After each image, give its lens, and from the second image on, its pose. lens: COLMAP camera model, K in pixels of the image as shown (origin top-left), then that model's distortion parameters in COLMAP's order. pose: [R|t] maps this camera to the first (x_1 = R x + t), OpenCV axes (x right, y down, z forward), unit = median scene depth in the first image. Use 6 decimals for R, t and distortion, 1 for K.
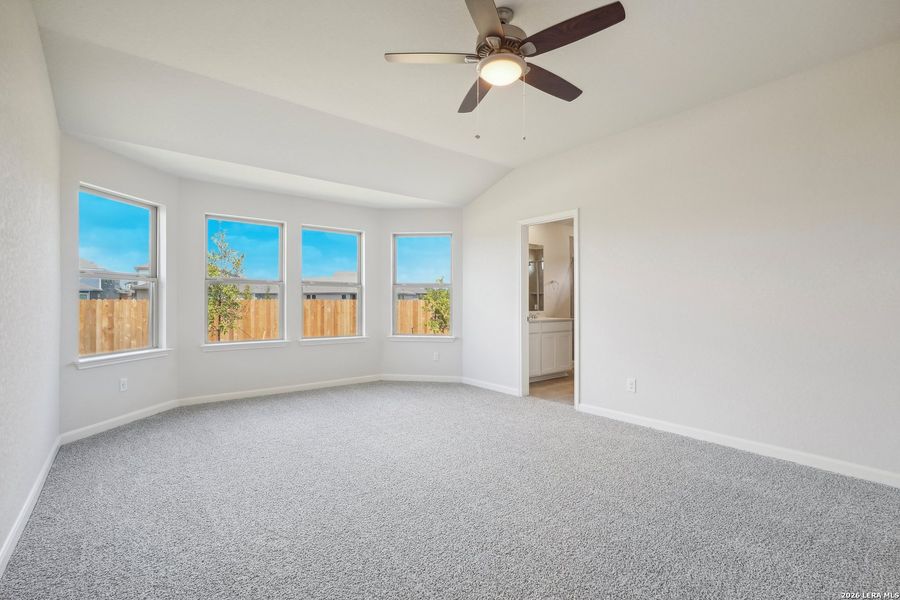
lens RADIAL K [[421.9, 0, 455.4], [0, 421.9, 304.9], [0, 0, 1]] dist [0.028599, 0.000255]
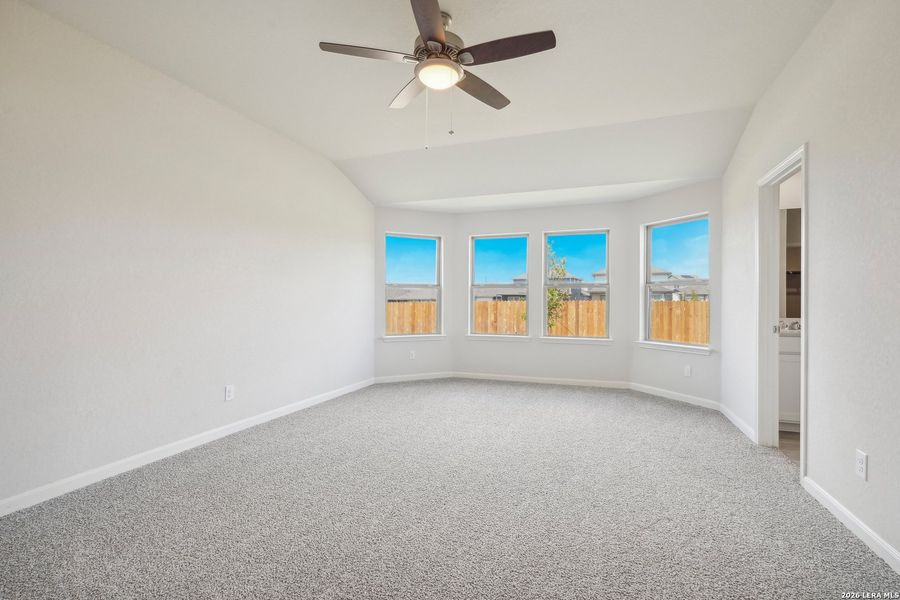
lens RADIAL K [[421.9, 0, 454.9], [0, 421.9, 297.5], [0, 0, 1]] dist [0.028599, 0.000255]
pose [[0.534708, -0.010230, -0.844975, 0.399837], [-0.007848, 0.999823, -0.017071, 0.000661], [0.845000, 0.015759, 0.534533, 0.203192]]
